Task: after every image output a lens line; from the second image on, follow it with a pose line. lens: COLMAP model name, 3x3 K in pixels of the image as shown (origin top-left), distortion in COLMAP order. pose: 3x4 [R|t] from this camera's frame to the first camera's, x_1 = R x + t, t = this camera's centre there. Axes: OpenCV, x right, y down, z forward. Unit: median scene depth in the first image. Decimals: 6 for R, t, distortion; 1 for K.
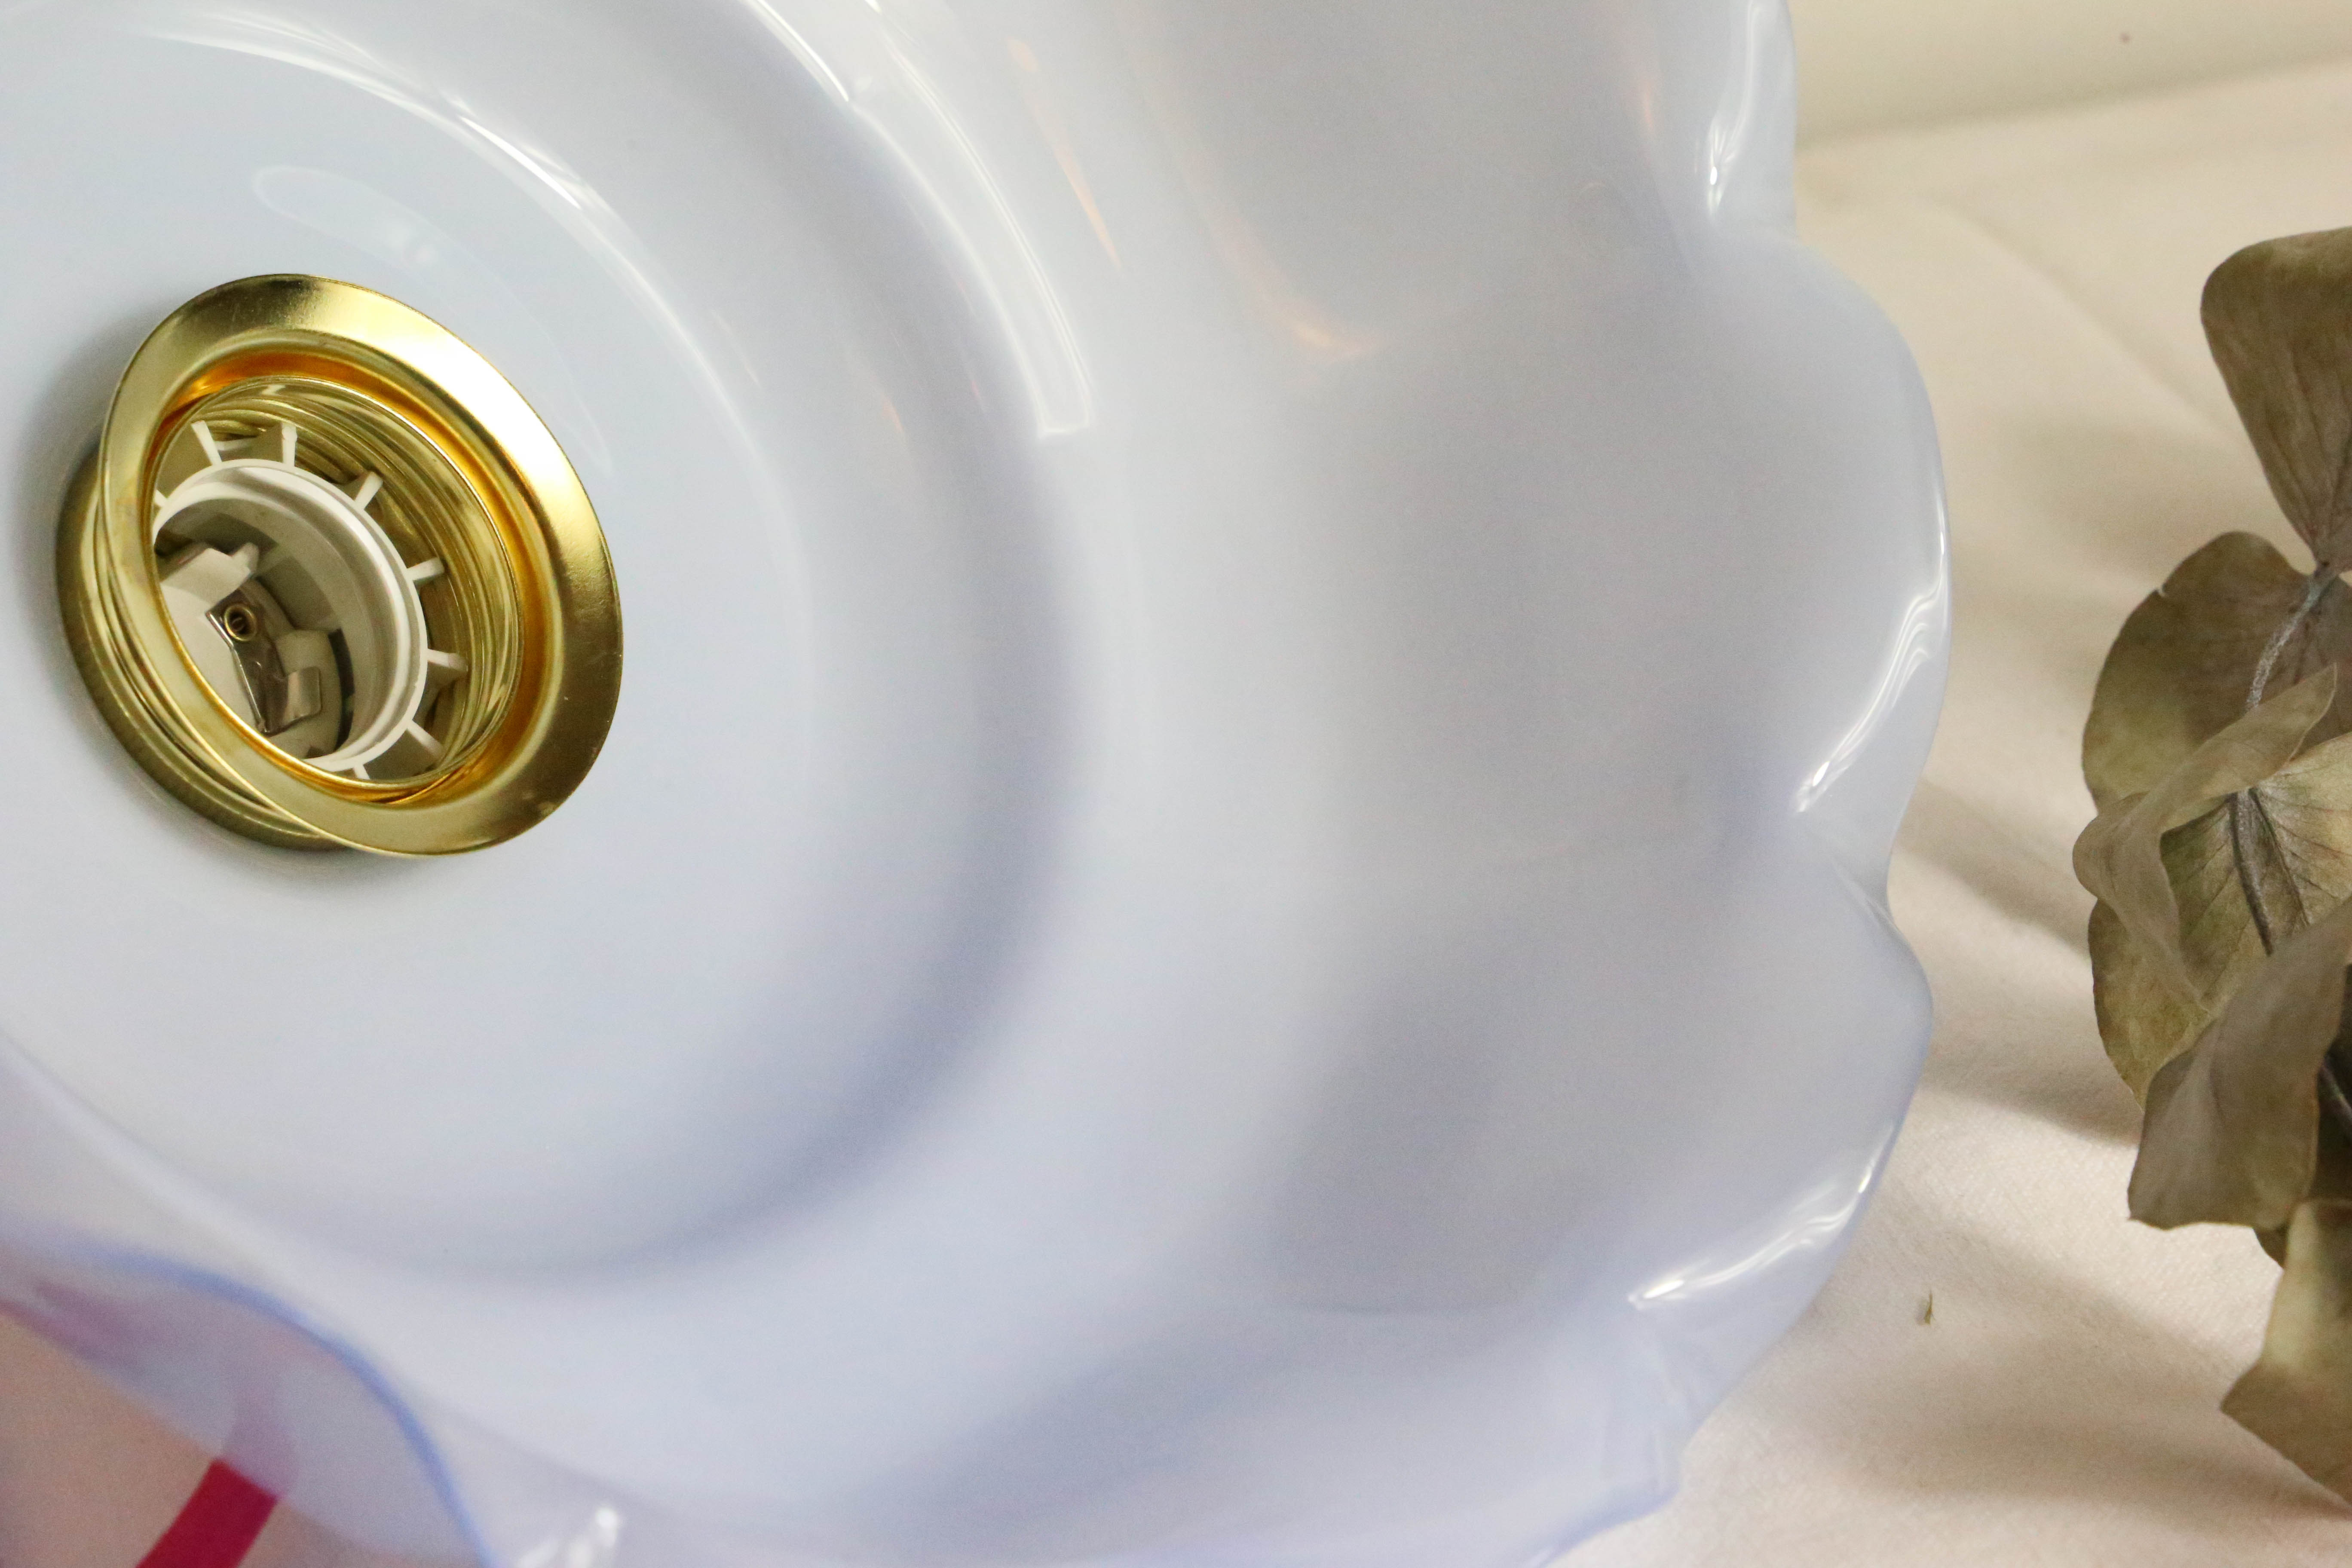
lens RADIAL K [[6872.8, 0, 1189.9], [0, 6872.8, 791.7], [0, 0, 1]] dist [0.305305, 0.000000]
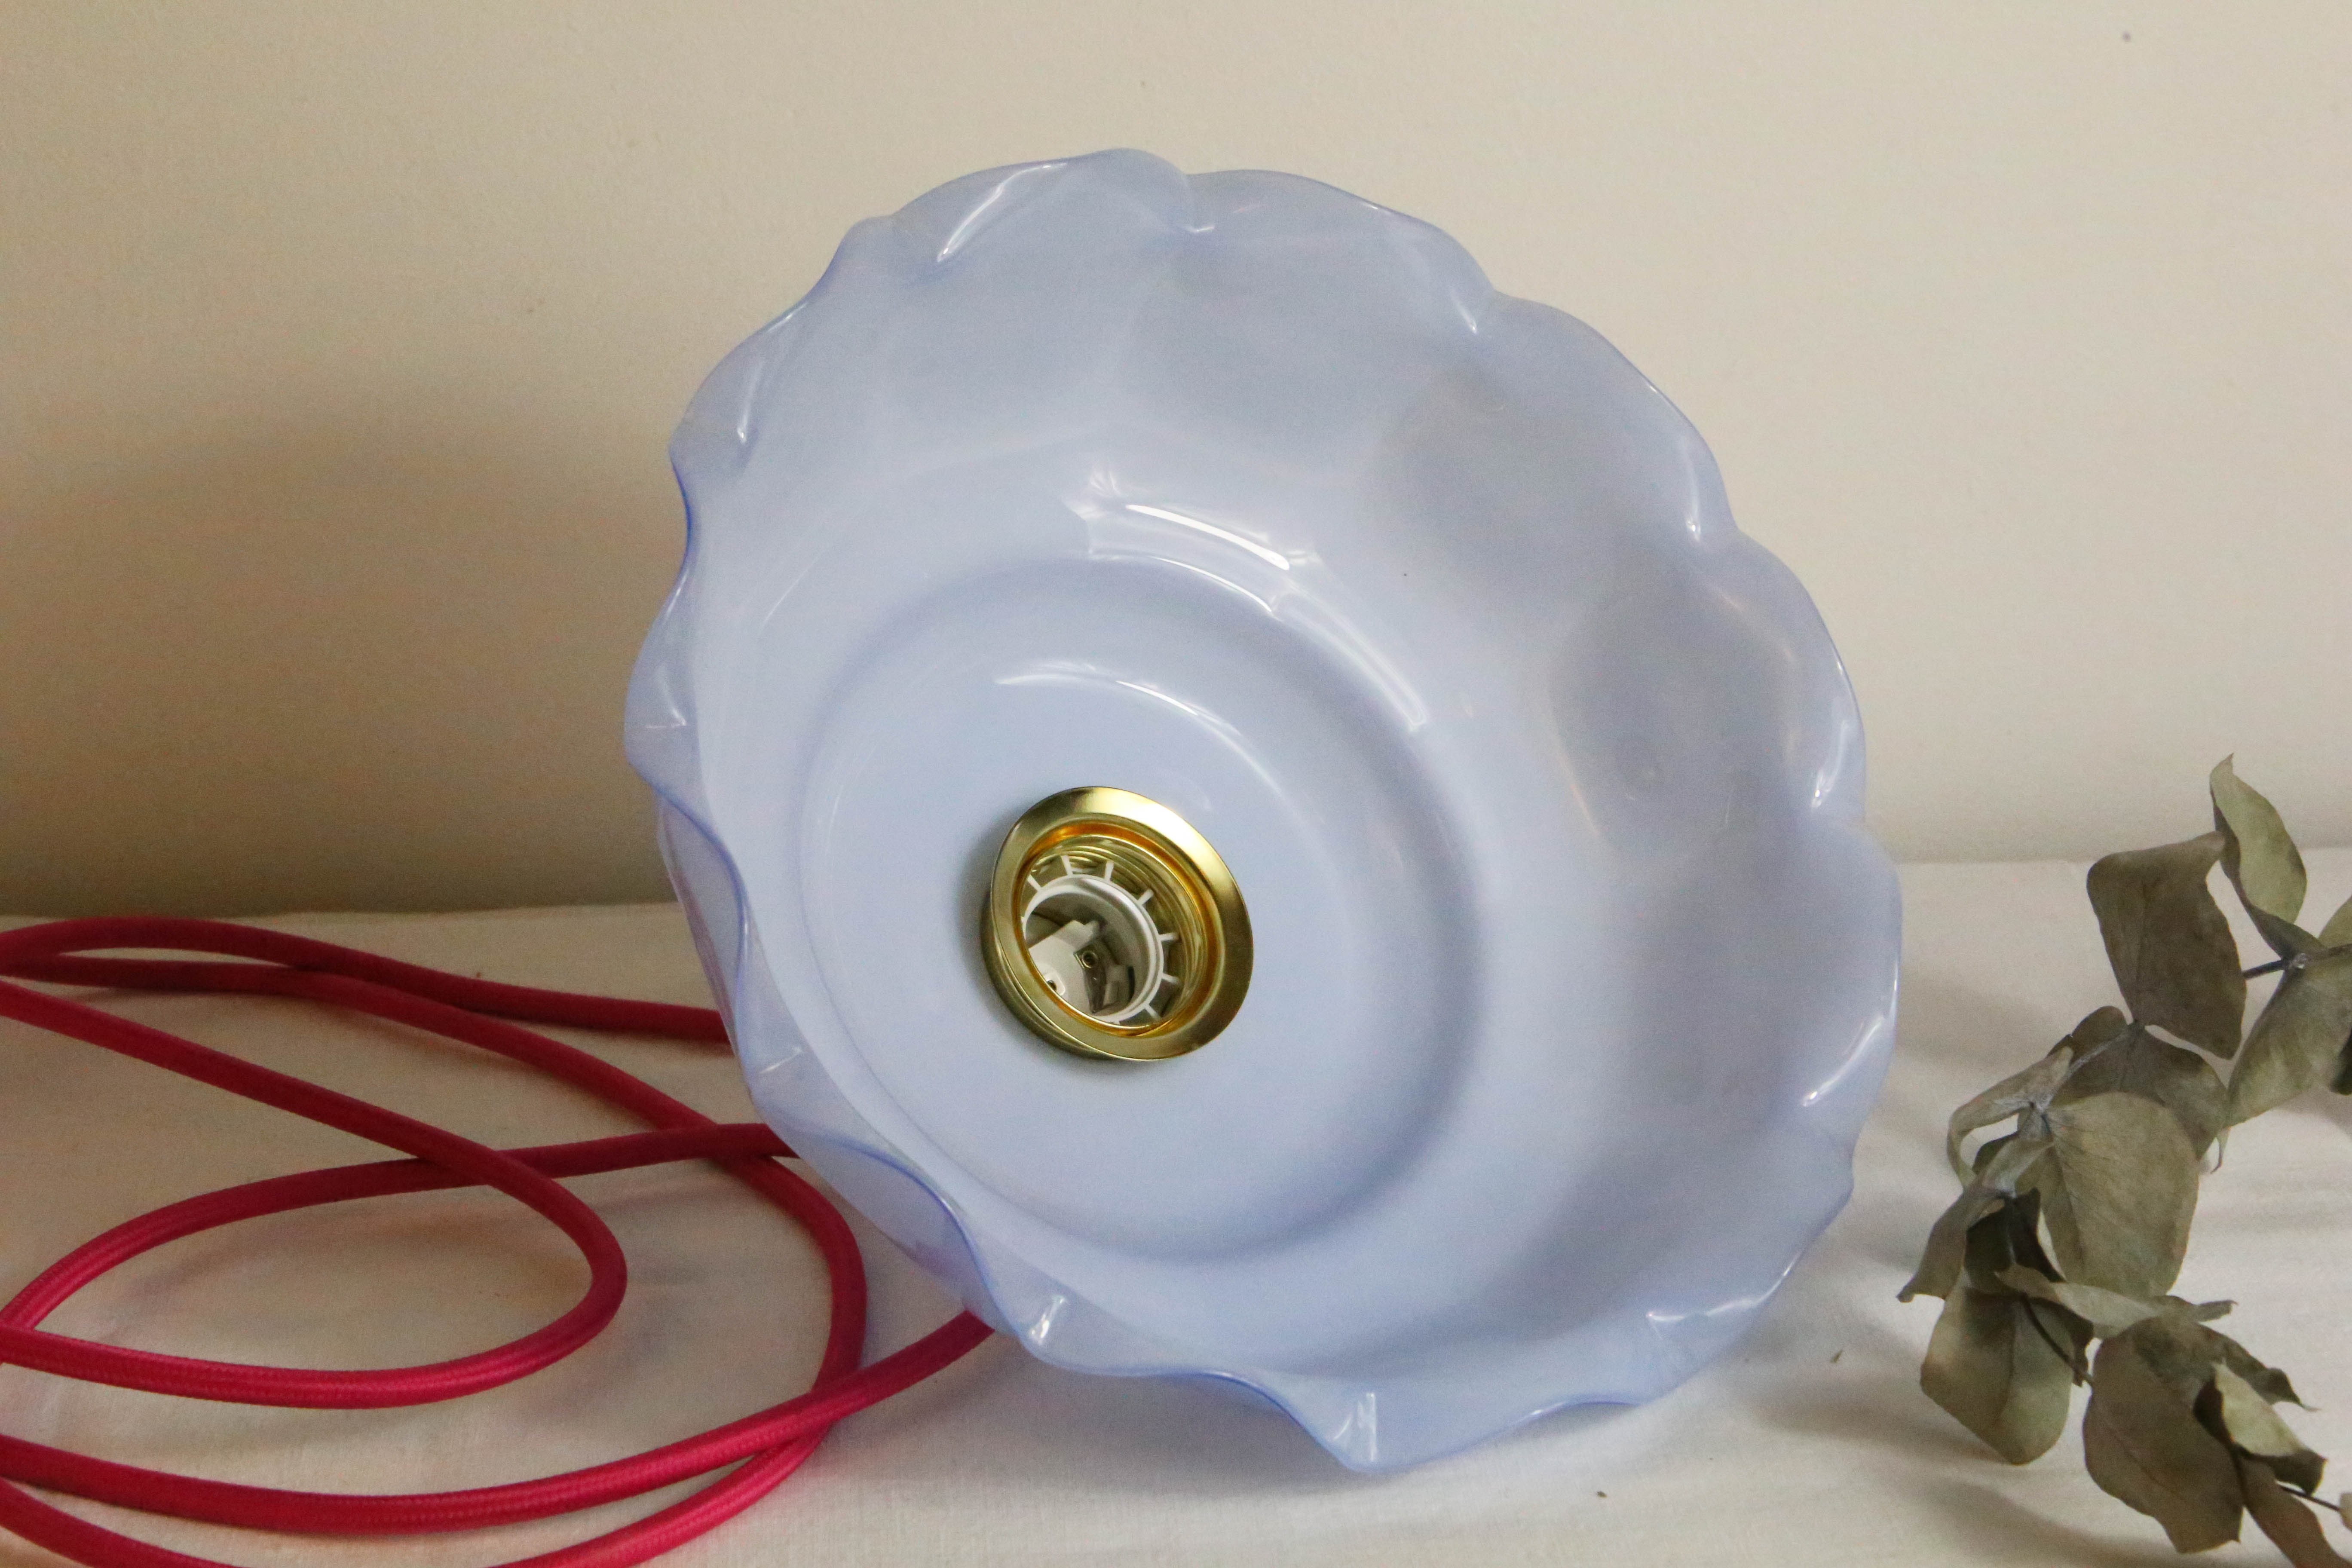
lens RADIAL K [[4636.4, 0, 1109.9], [0, 4636.4, 736.0], [0, 0, 1]] dist [0.156456, 0.000000]
pose [[0.953395, 0.062359, -0.295211, 0.283065], [-0.106673, 0.984885, -0.136461, 0.101595], [0.282240, 0.161592, 0.945637, -0.338538]]
